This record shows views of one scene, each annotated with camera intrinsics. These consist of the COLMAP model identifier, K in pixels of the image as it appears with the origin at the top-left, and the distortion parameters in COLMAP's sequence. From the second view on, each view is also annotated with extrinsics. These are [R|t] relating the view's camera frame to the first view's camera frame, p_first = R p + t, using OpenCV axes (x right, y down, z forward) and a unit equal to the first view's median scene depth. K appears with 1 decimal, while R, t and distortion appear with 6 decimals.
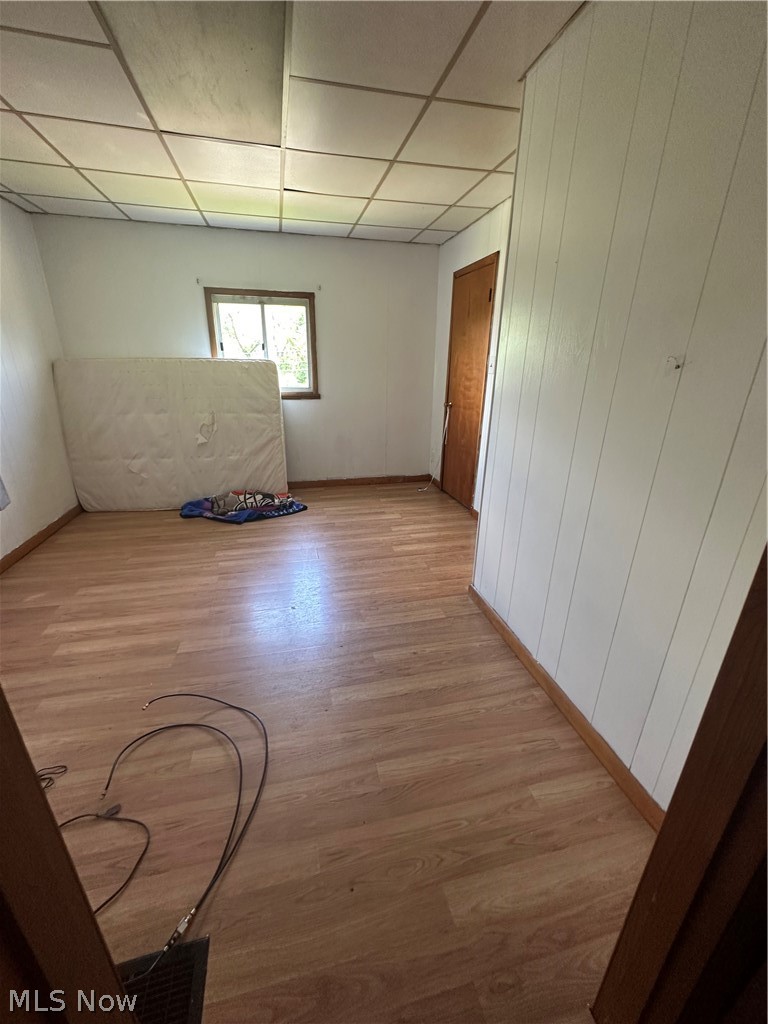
lens RADIAL K [[411.2, 0, 384.0], [0, 411.2, 512.0], [0, 0, 1]] dist [0.001667, 0.000075]
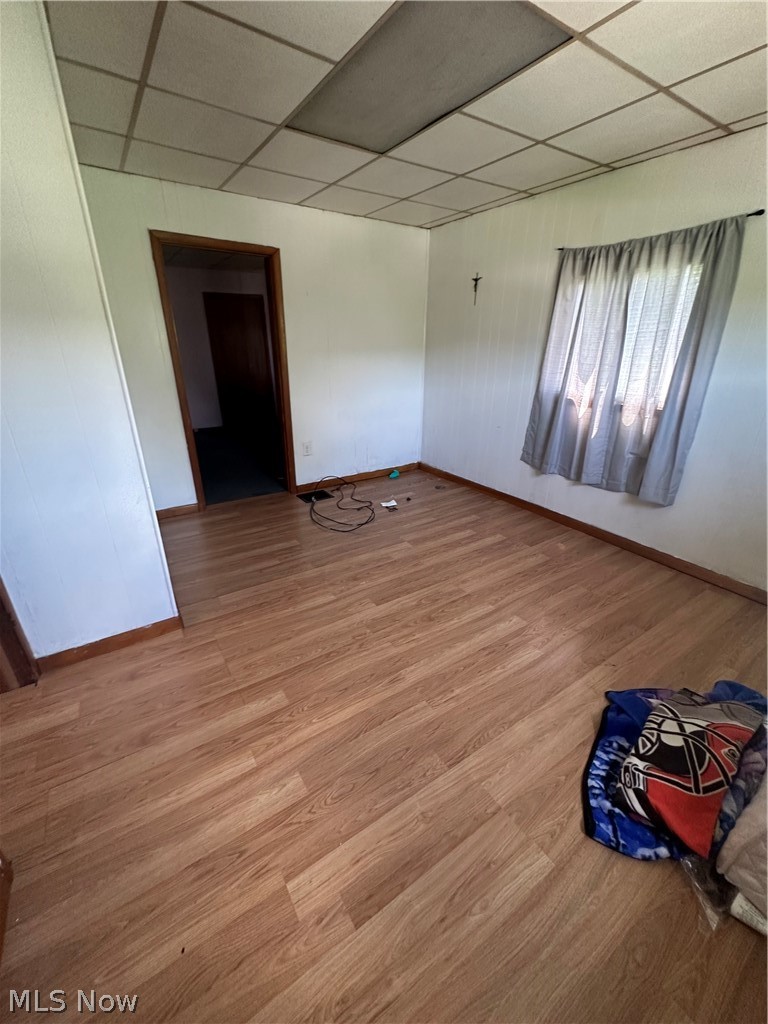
lens RADIAL K [[411.2, 0, 384.0], [0, 411.2, 512.0], [0, 0, 1]] dist [0.001667, 0.000075]
pose [[-0.938016, 0.116734, -0.326343, 0.053778], [-0.134789, 0.744592, 0.653770, -0.519940], [0.319309, 0.657234, -0.682704, 1.340338]]
